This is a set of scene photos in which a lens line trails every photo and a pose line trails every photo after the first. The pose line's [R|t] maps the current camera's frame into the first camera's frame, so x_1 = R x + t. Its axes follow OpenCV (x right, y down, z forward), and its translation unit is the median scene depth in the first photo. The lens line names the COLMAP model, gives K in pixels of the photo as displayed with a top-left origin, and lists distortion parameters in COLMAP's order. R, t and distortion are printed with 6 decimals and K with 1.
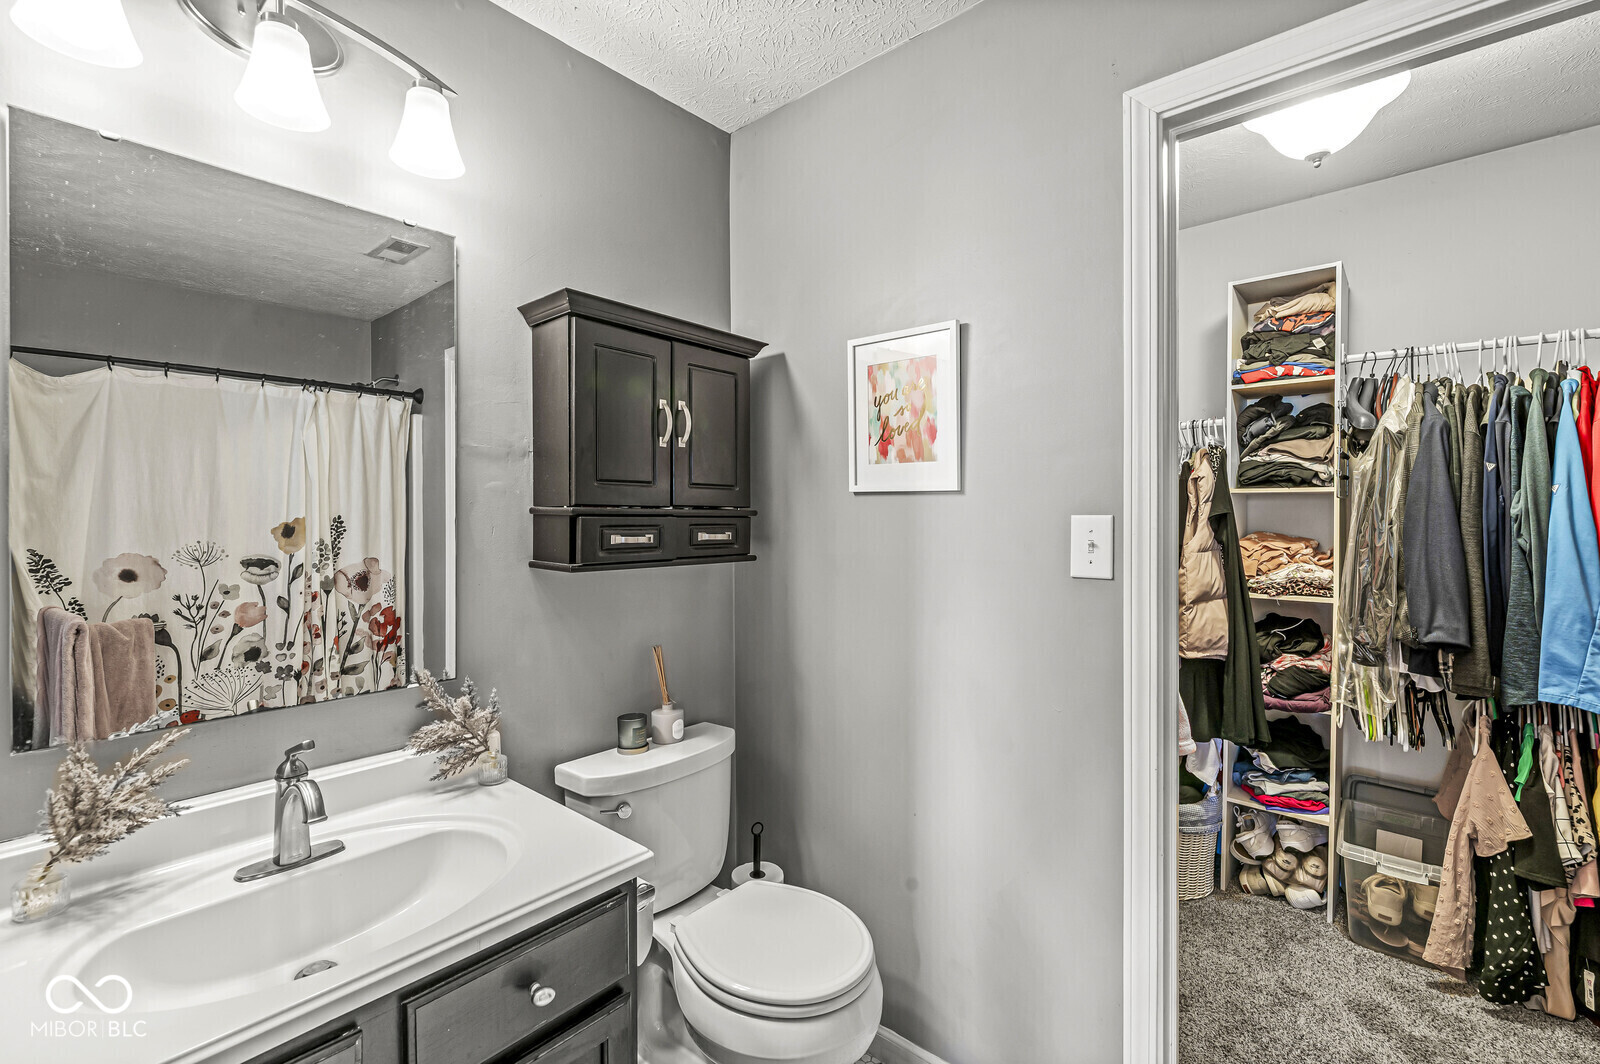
lens RADIAL K [[714.7, 0, 797.5], [0, 714.7, 525.5], [0, 0, 1]] dist [0.000539, 0.000885]
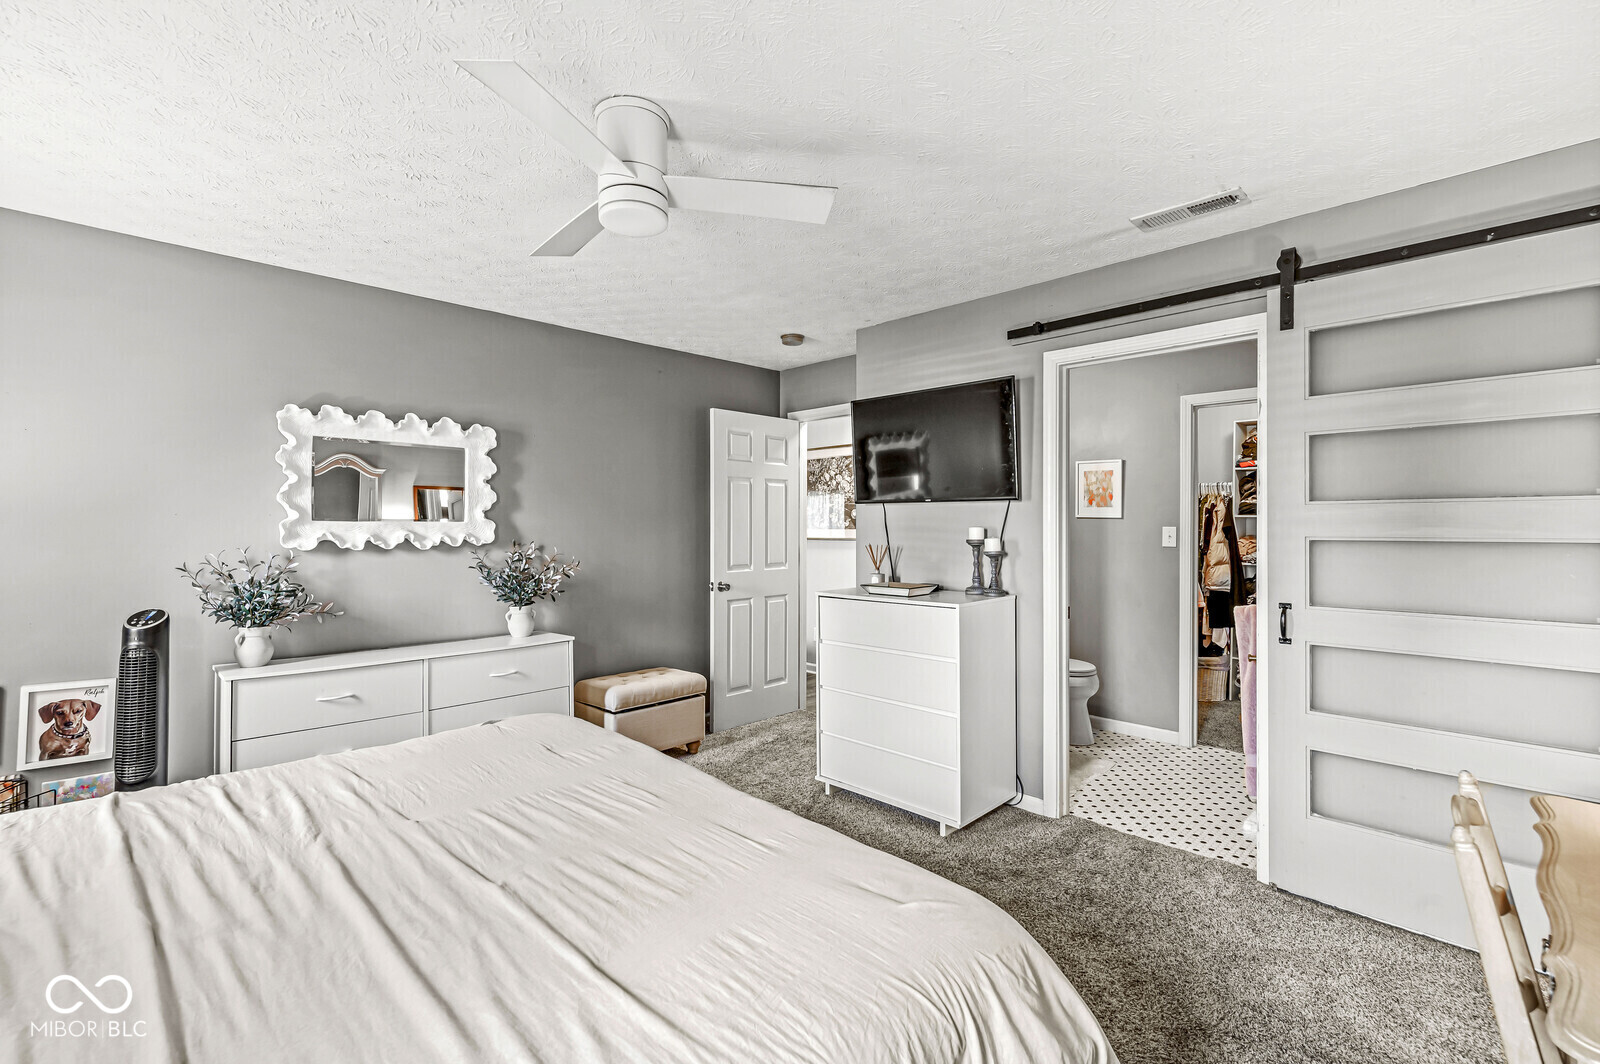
lens RADIAL K [[714.7, 0, 803.1], [0, 714.7, 533.7], [0, 0, 1]] dist [0.000539, 0.000885]
pose [[0.997189, 0.006411, -0.074656, -0.572918], [-0.006744, 0.999968, -0.004214, 0.024711], [0.074626, 0.004705, 0.997200, -1.342885]]
